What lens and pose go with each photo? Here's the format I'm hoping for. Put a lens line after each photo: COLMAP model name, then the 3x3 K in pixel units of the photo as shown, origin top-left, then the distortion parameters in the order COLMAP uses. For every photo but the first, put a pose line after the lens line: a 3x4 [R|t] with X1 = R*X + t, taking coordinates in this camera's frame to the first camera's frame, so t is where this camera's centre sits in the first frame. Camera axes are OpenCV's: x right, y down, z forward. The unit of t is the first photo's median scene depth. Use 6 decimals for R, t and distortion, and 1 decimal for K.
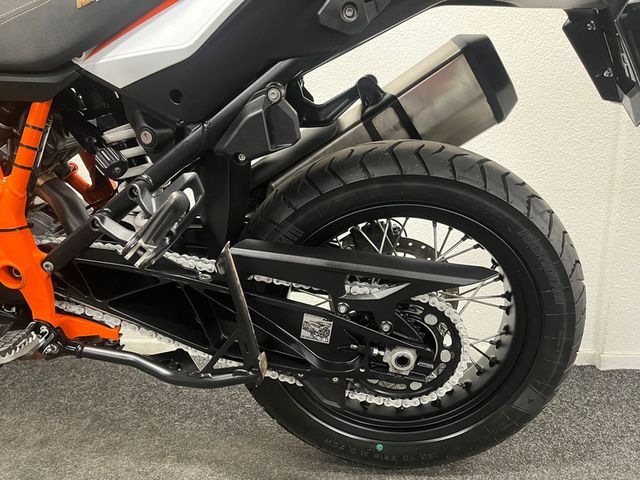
lens RADIAL K [[508.3, 0, 320.0], [0, 508.3, 240.0], [0, 0, 1]] dist [0.083377, -0.000120]
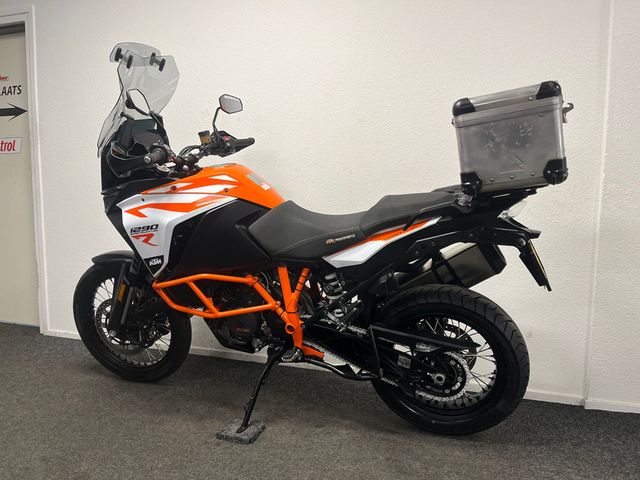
lens RADIAL K [[508.3, 0, 320.0], [0, 508.3, 240.0], [0, 0, 1]] dist [0.083377, -0.000120]
pose [[0.971104, 0.043564, -0.234648, 0.149900], [-0.062207, 0.995416, -0.072640, -0.198998], [0.230408, 0.085137, 0.969362, -1.492431]]
